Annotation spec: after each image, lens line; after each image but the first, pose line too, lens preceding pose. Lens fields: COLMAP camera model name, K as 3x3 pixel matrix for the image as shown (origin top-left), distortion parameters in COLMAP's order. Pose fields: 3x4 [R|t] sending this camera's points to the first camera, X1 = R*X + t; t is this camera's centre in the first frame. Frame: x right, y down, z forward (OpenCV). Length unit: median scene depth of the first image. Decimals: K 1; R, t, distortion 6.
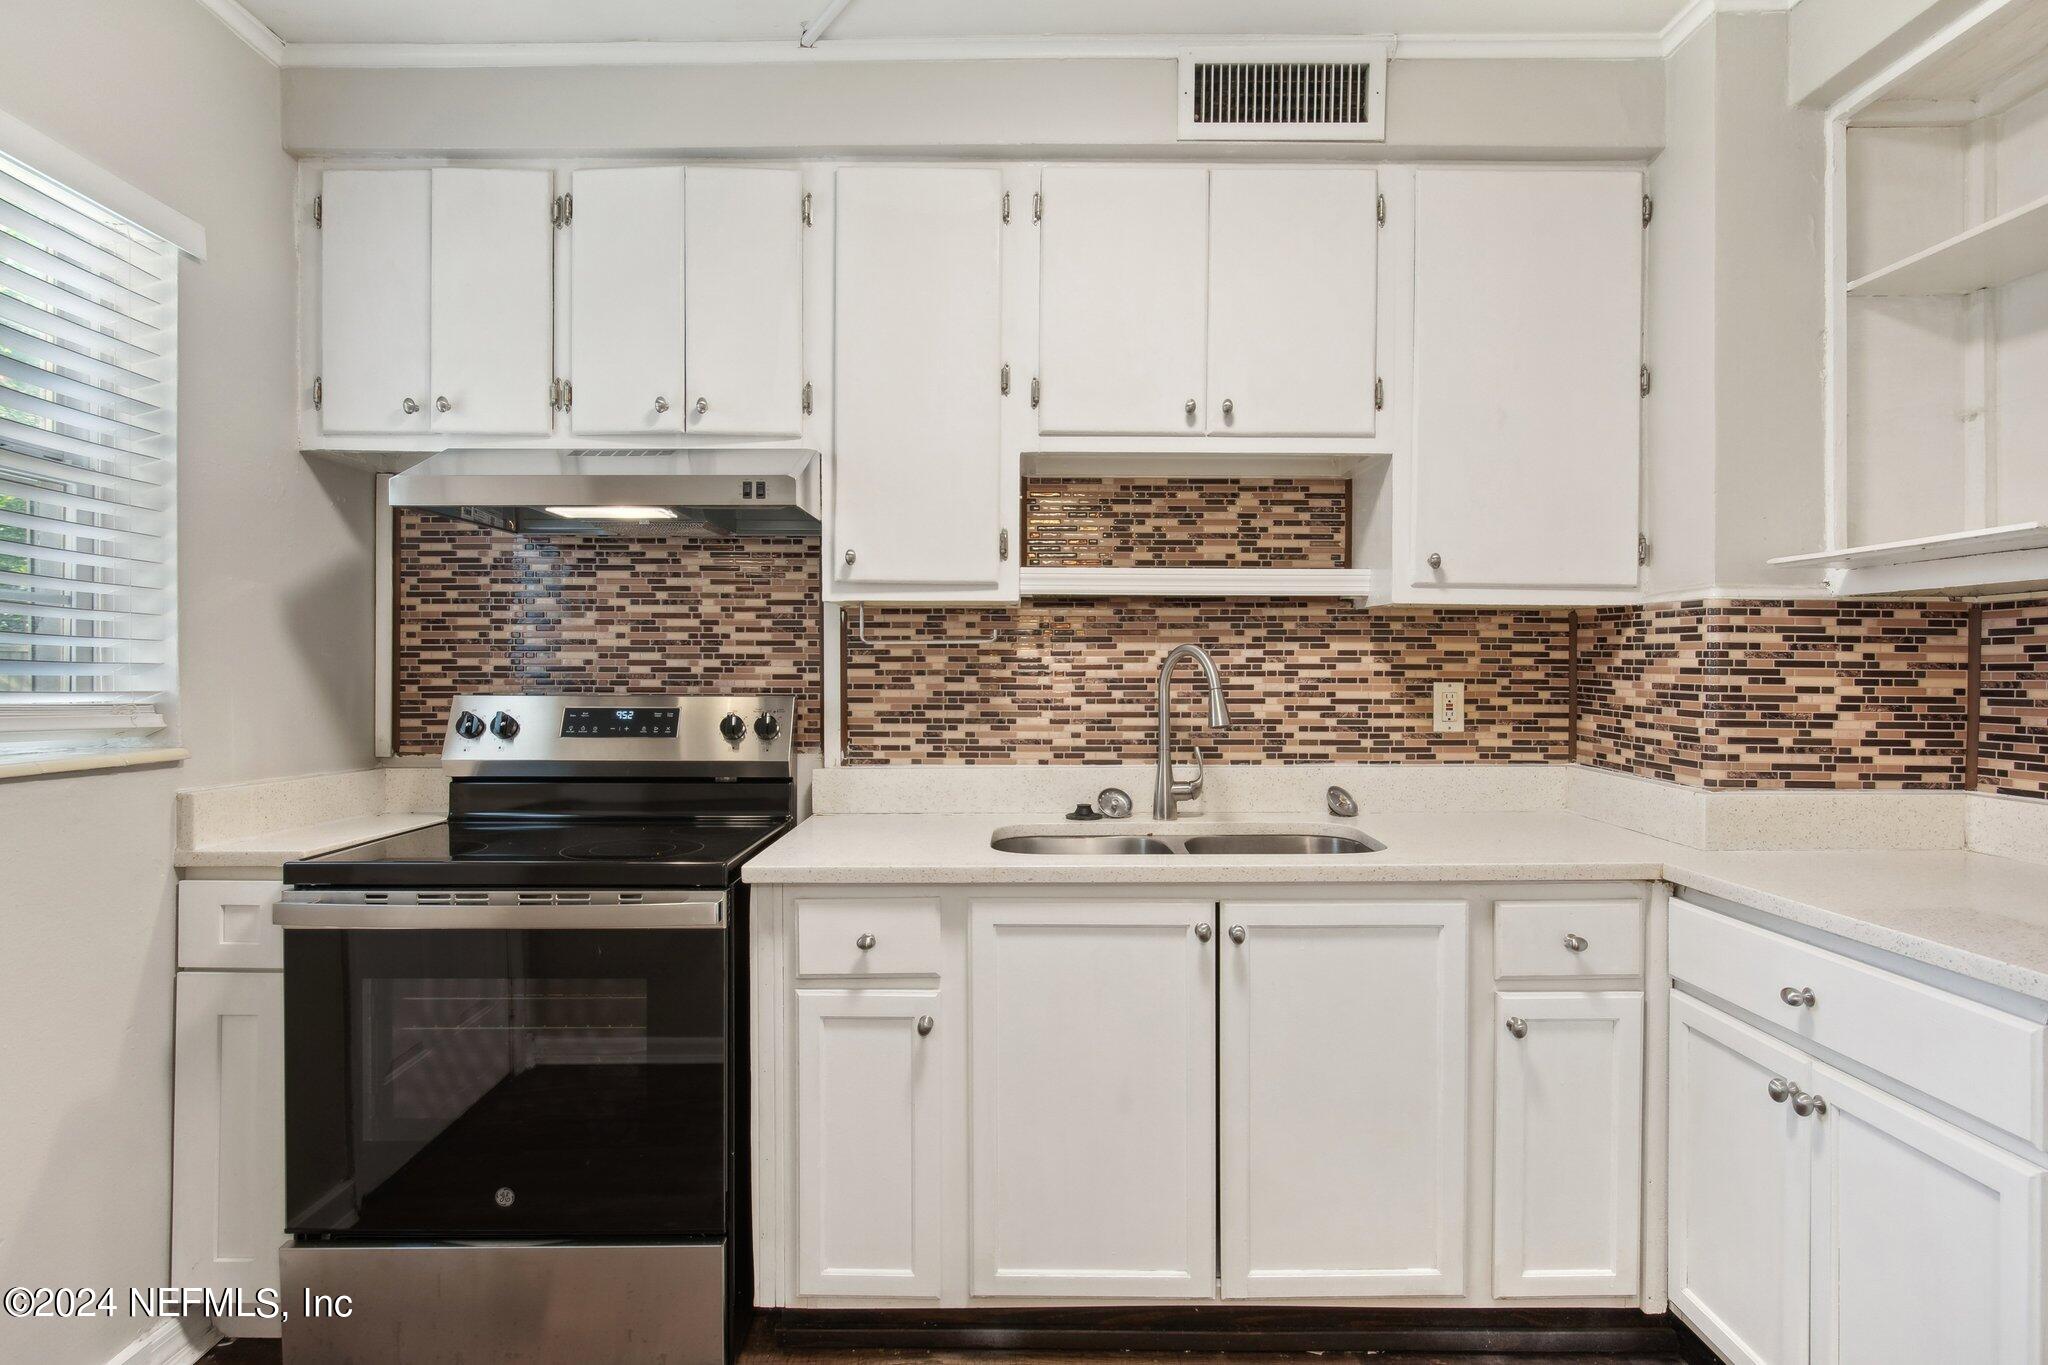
lens RADIAL K [[1145.2, 0, 1031.1], [0, 1145.2, 675.8], [0, 0, 1]] dist [0.017599, -0.003990]
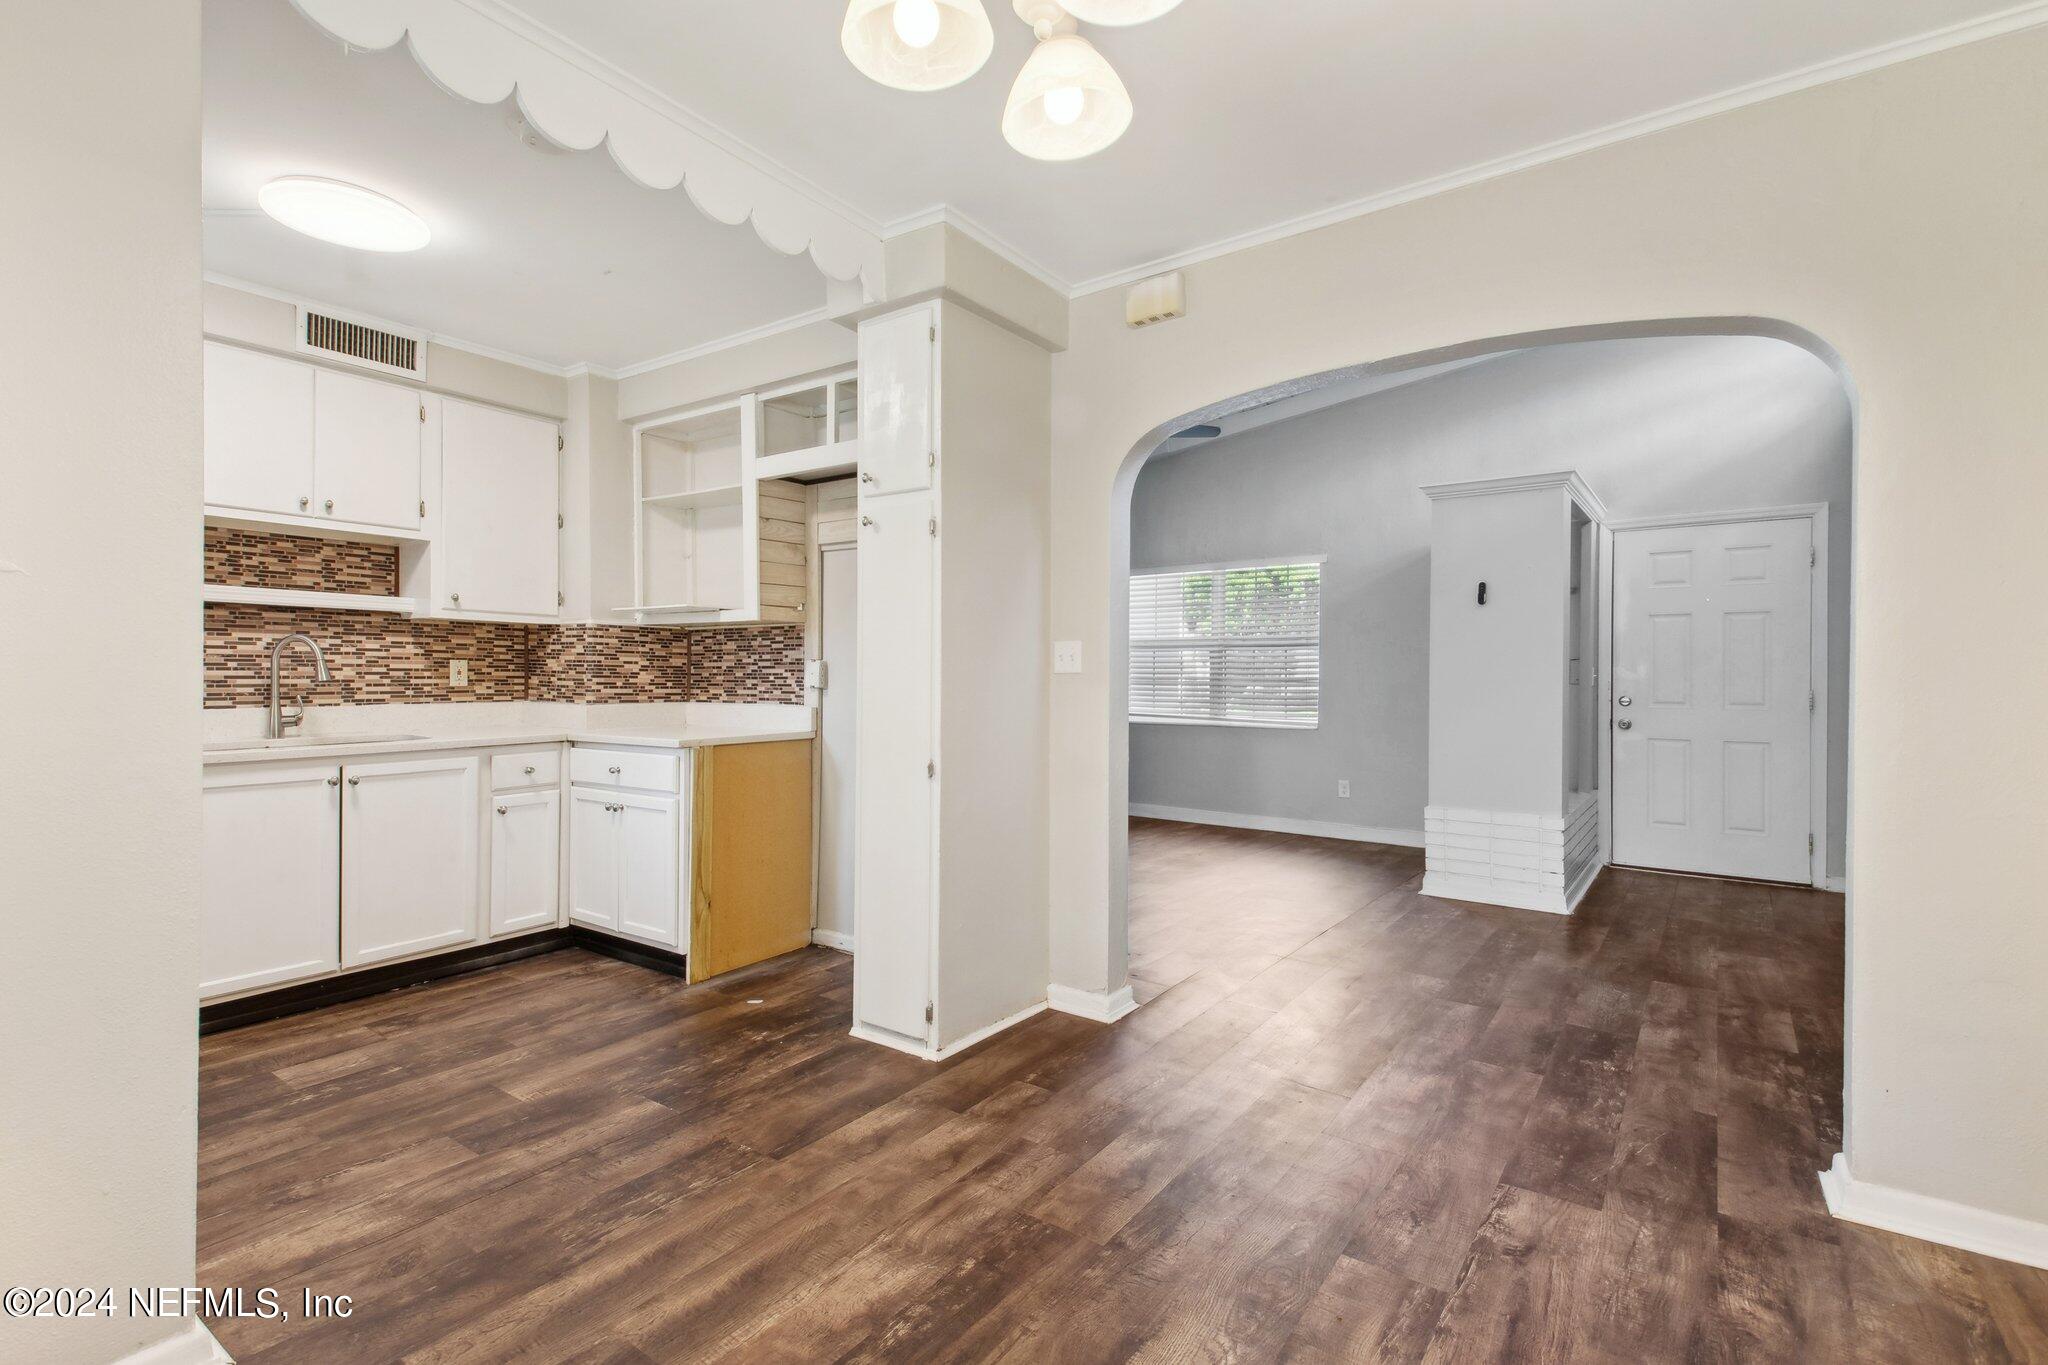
lens RADIAL K [[928.5, 0, 1076.5], [0, 928.5, 679.2], [0, 0, 1]] dist [0.001140, -0.004738]
pose [[0.554462, -0.003629, 0.832201, -0.419826], [0.001980, 0.999993, 0.003042, 0.042198], [-0.832207, -0.000039, 0.554465, -0.849740]]
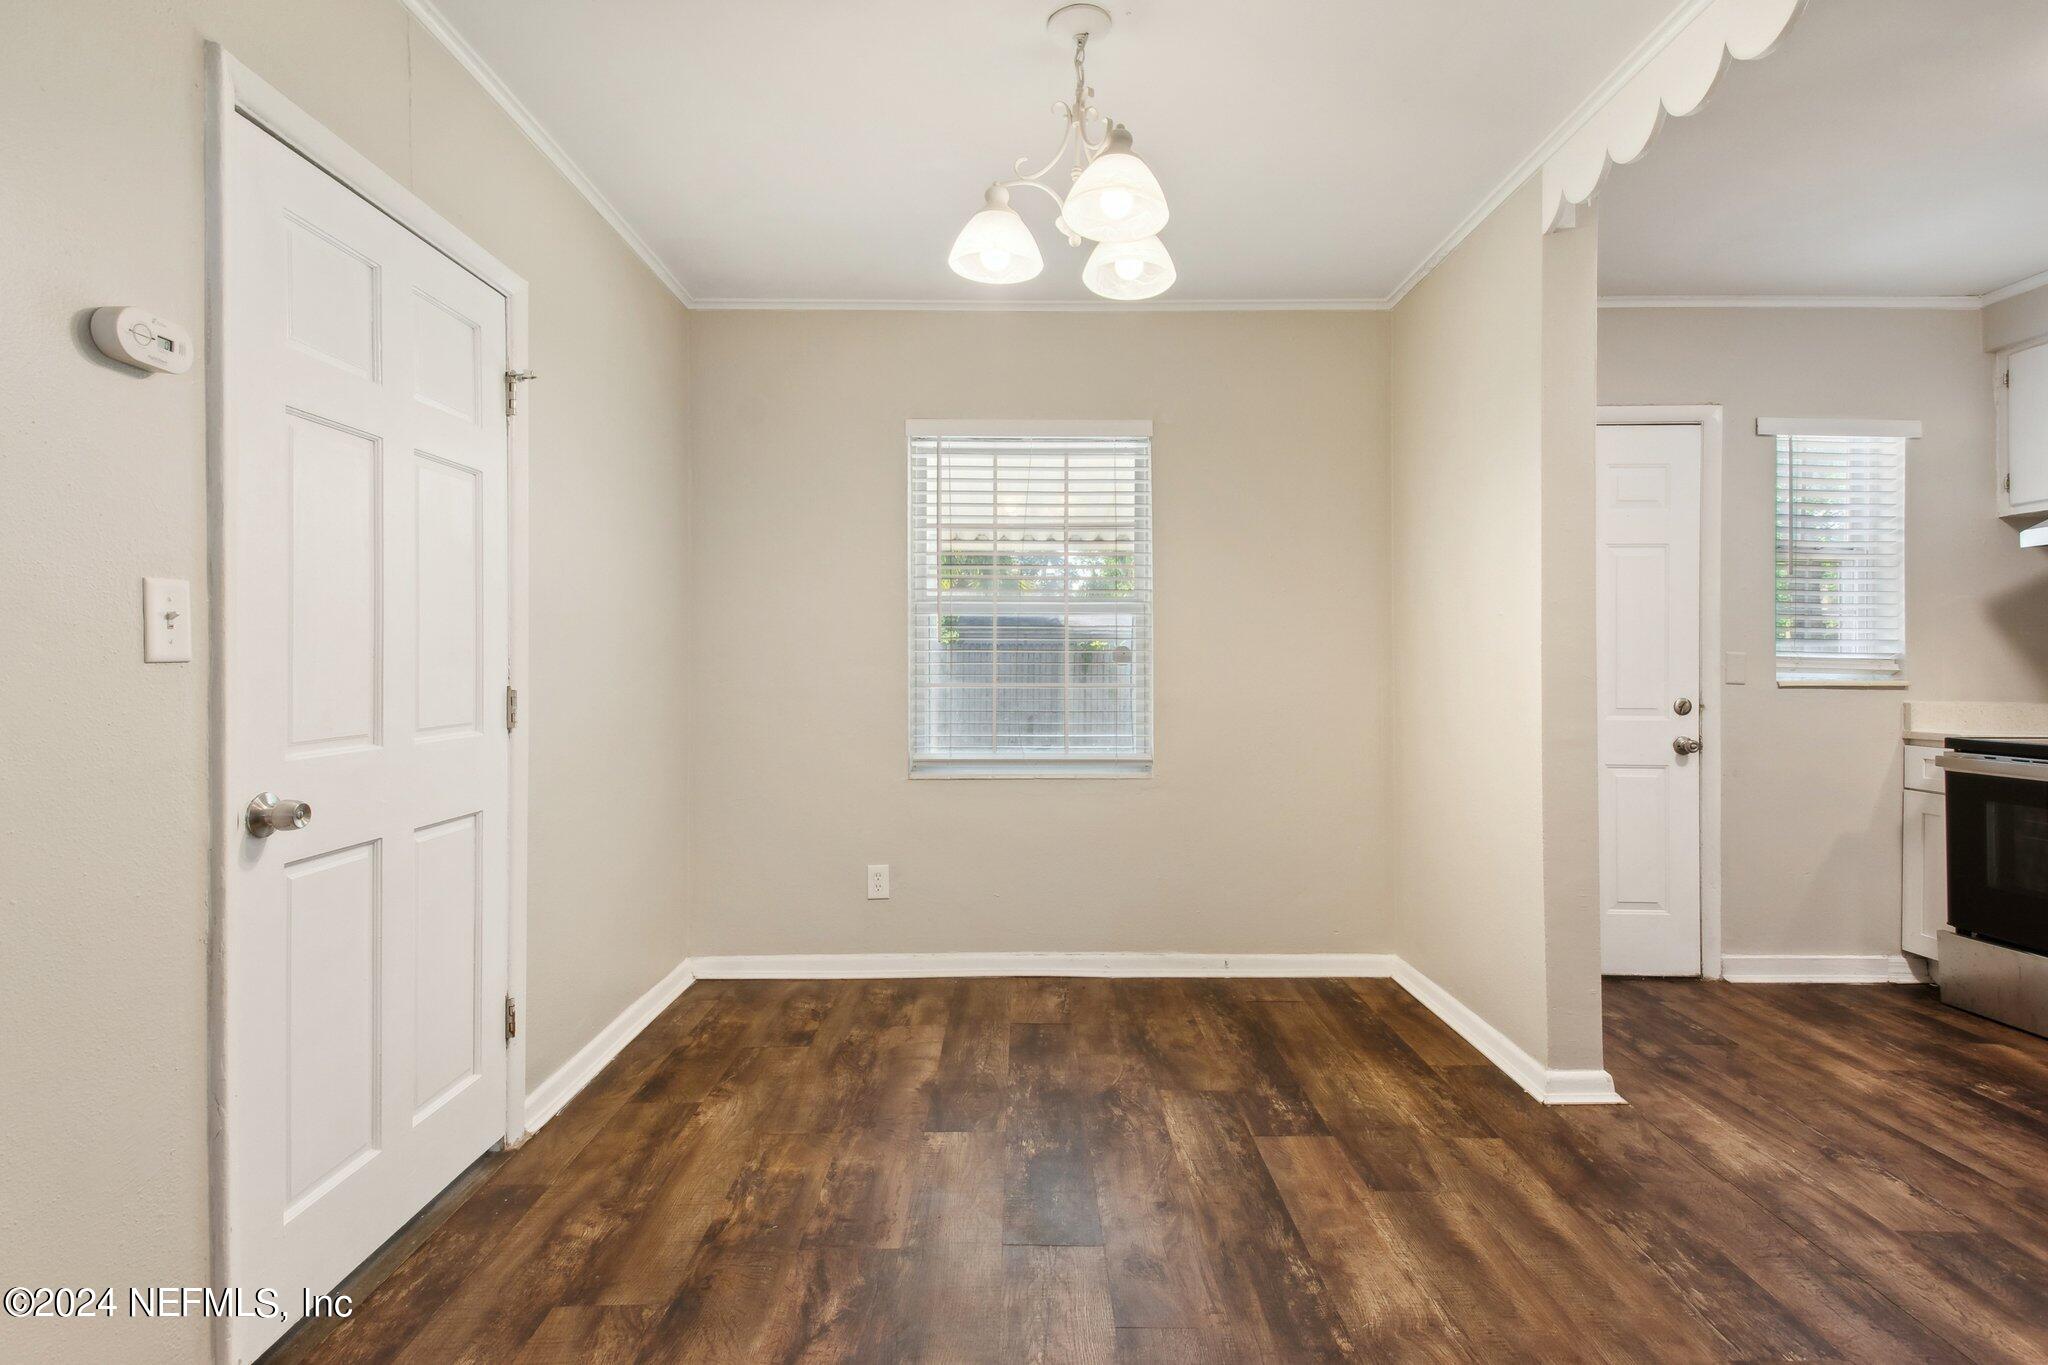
lens RADIAL K [[1000.1, 0, 1026.0], [0, 1000.1, 660.6], [0, 0, 1]] dist [-0.001717, -0.000770]
pose [[0.006851, -0.002121, -0.999974, 1.007876], [0.001790, 0.999996, -0.002109, 0.027188], [0.999975, -0.001775, 0.006854, -0.566666]]
